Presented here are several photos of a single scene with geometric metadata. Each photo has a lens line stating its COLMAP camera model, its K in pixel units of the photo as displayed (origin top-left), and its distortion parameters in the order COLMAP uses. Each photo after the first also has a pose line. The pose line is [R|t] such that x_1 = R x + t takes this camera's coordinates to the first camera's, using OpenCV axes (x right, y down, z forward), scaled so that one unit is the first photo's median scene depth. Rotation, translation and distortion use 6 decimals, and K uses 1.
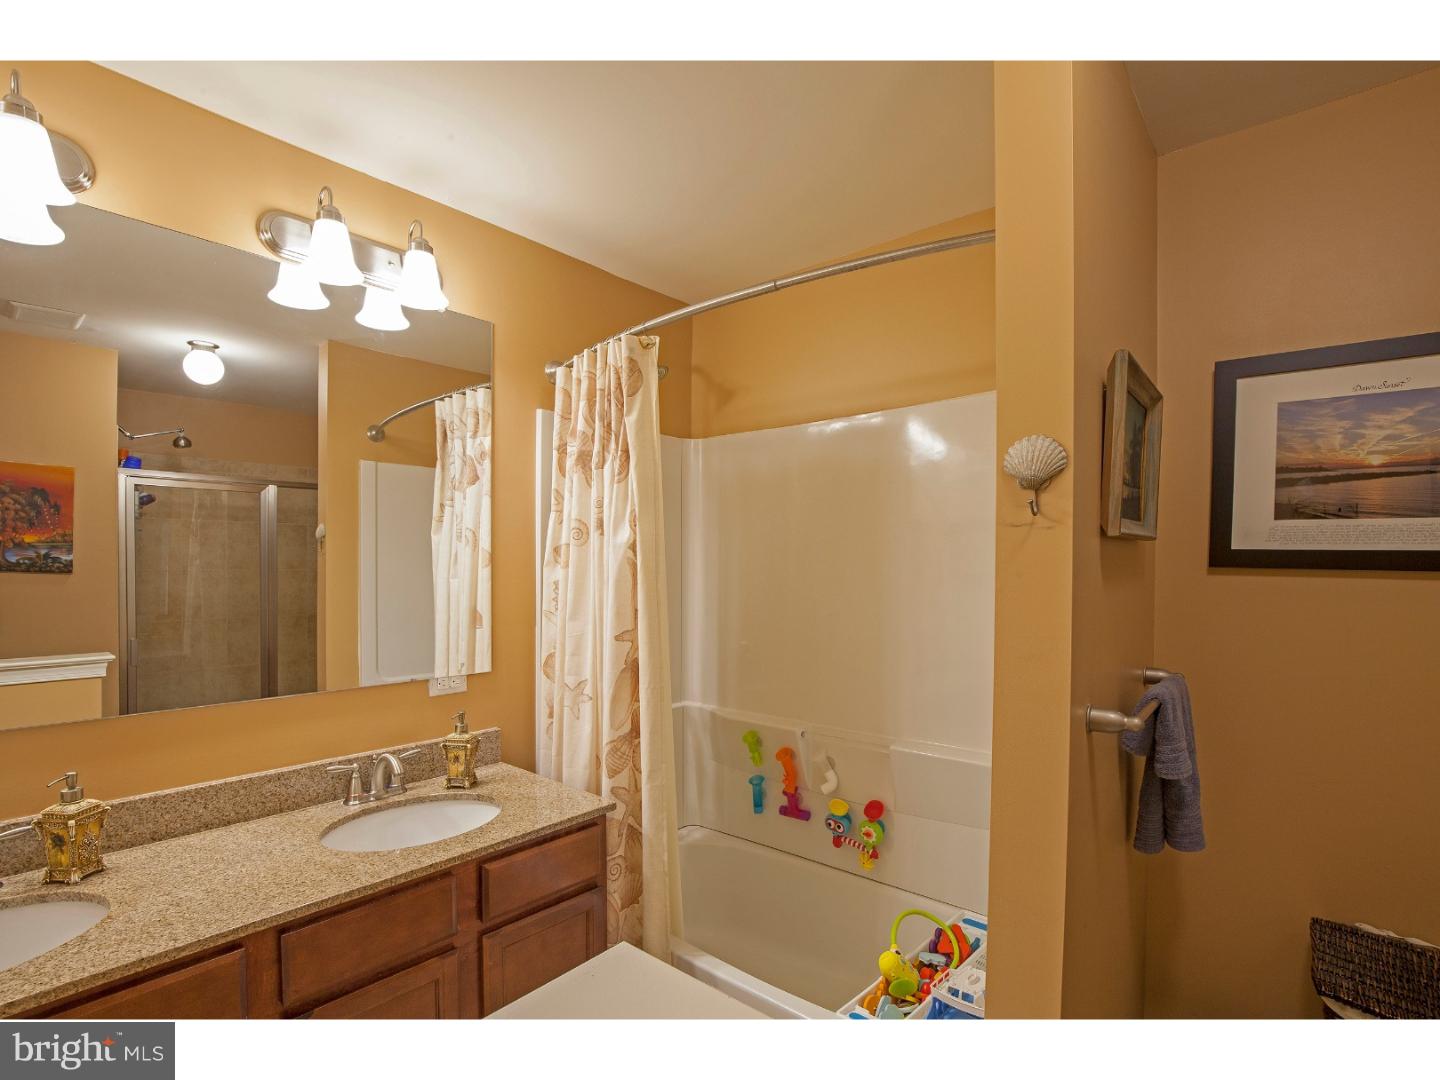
lens RADIAL K [[674.3, 0, 658.7], [0, 674.3, 569.4], [0, 0, 1]] dist [-0.026655, 0.002735]
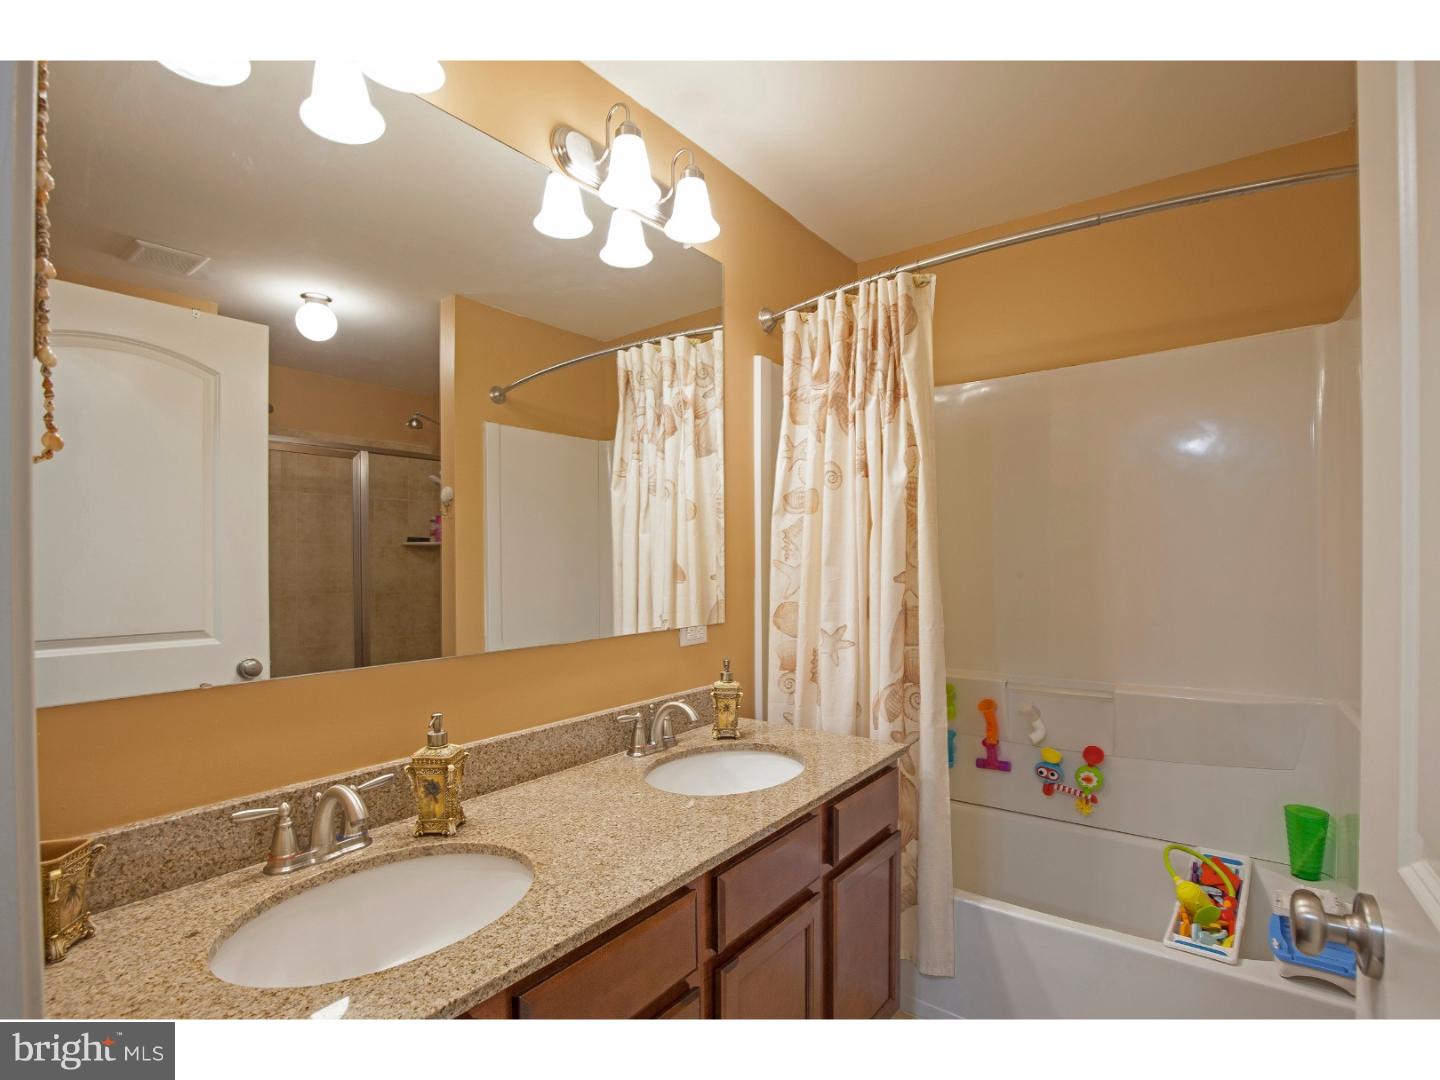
lens RADIAL K [[674.3, 0, 718.5], [0, 674.3, 549.4], [0, 0, 1]] dist [-0.026655, 0.002735]
pose [[0.997319, -0.006567, 0.072884, -0.375896], [0.007152, 0.999944, -0.007759, 0.061792], [-0.072829, 0.008259, 0.997310, 0.038037]]
